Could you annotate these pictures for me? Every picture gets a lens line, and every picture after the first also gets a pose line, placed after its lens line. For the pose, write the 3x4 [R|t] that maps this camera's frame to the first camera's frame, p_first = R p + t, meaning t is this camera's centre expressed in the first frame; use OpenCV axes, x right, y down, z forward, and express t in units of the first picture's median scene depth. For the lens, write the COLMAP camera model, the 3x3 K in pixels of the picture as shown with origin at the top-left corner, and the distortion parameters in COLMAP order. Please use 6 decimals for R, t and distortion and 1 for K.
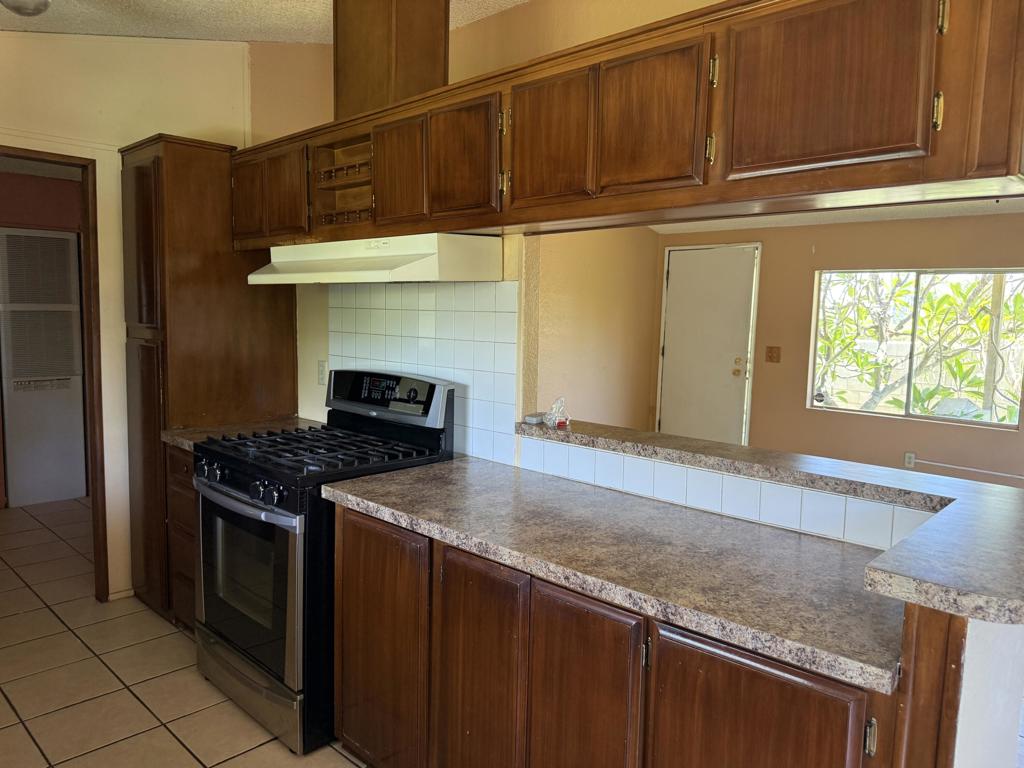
lens RADIAL K [[722.5, 0, 507.0], [0, 722.5, 385.1], [0, 0, 1]] dist [0.075886, -0.110429]
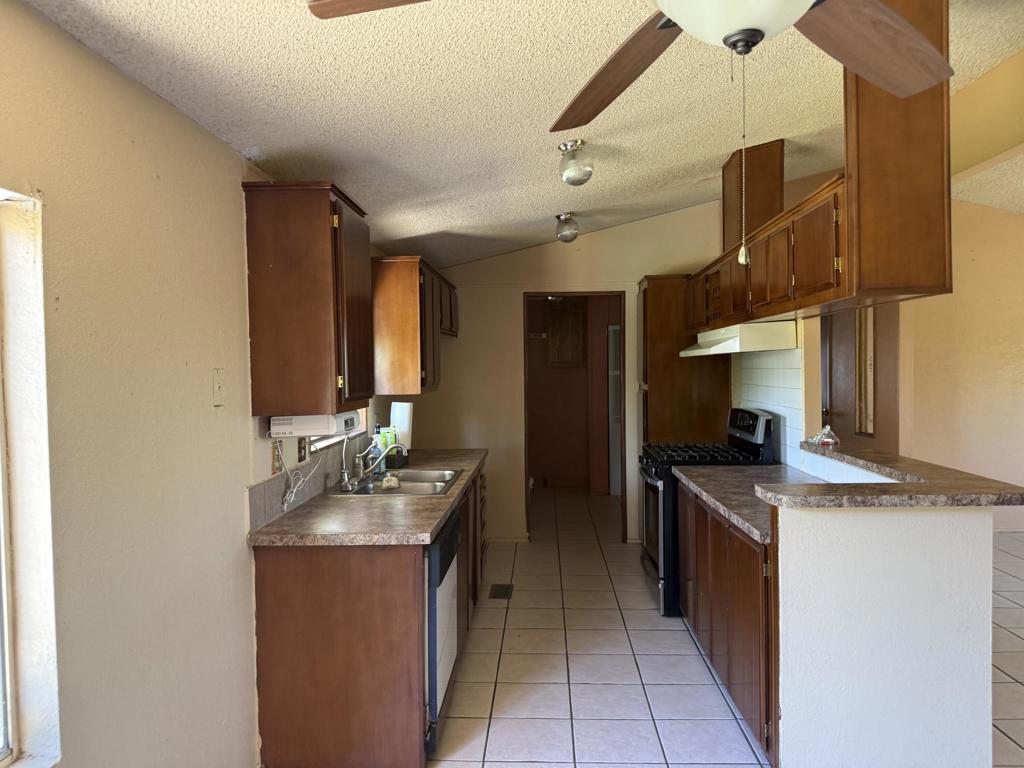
lens RADIAL K [[722.5, 0, 507.0], [0, 722.5, 385.1], [0, 0, 1]] dist [0.075886, -0.110429]
pose [[0.650884, -0.012416, -0.759075, 0.341495], [-0.049248, 0.997070, -0.058538, 0.023840], [0.757578, 0.075484, 0.648366, -0.205618]]
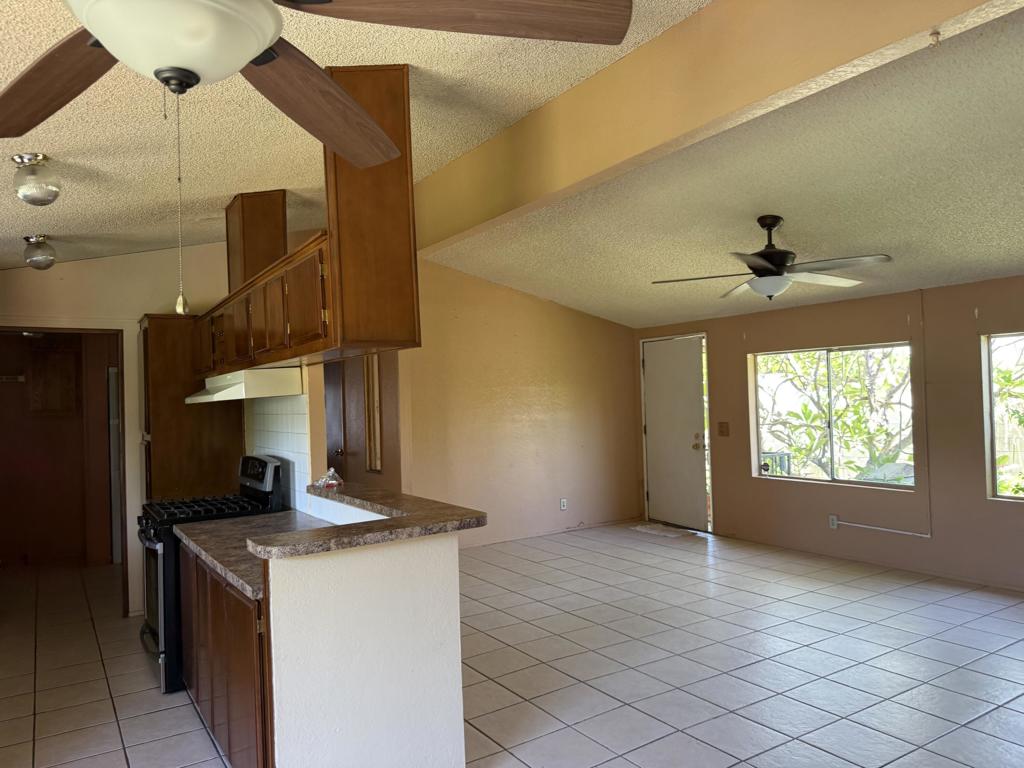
lens RADIAL K [[726.5, 0, 509.4], [0, 726.5, 389.8], [0, 0, 1]] dist [0.054936, -0.090116]
pose [[0.969989, -0.057803, -0.236178, 0.357458], [0.031087, 0.992842, -0.115317, 0.018465], [0.241153, 0.104514, 0.964843, -0.185189]]
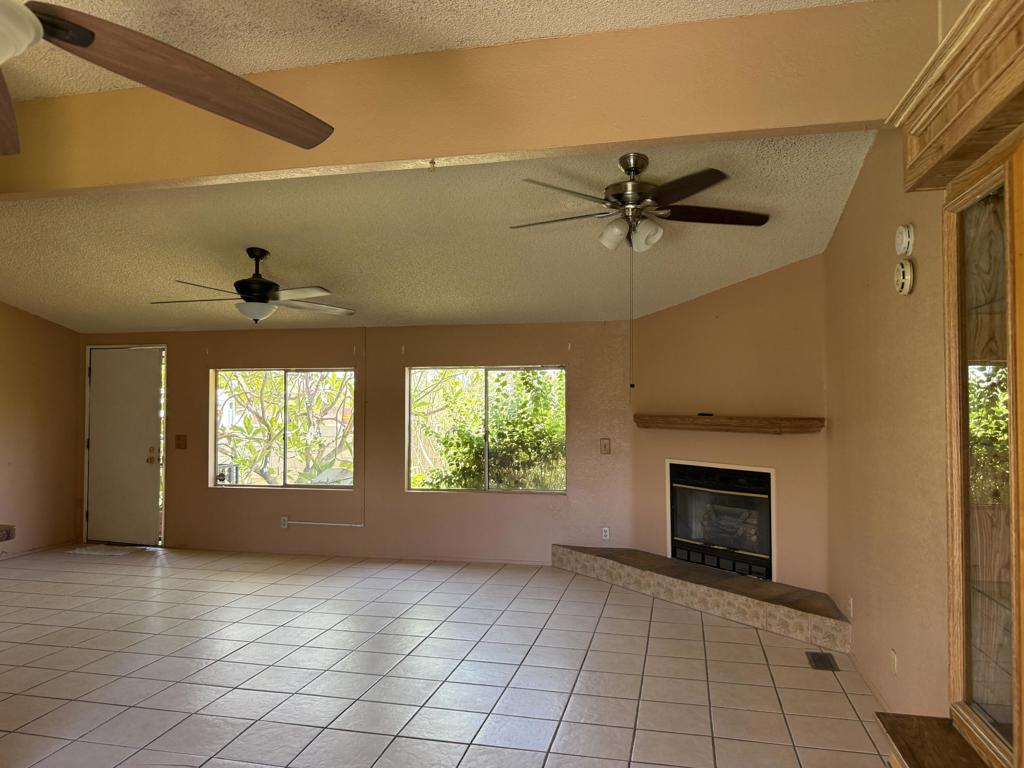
lens RADIAL K [[726.9, 0, 515.7], [0, 726.9, 377.7], [0, 0, 1]] dist [0.055180, -0.084671]
pose [[0.855887, -0.008042, 0.517101, 0.254223], [0.076539, 0.990838, -0.111275, 0.028774], [-0.511468, 0.134817, 0.848660, -0.274356]]
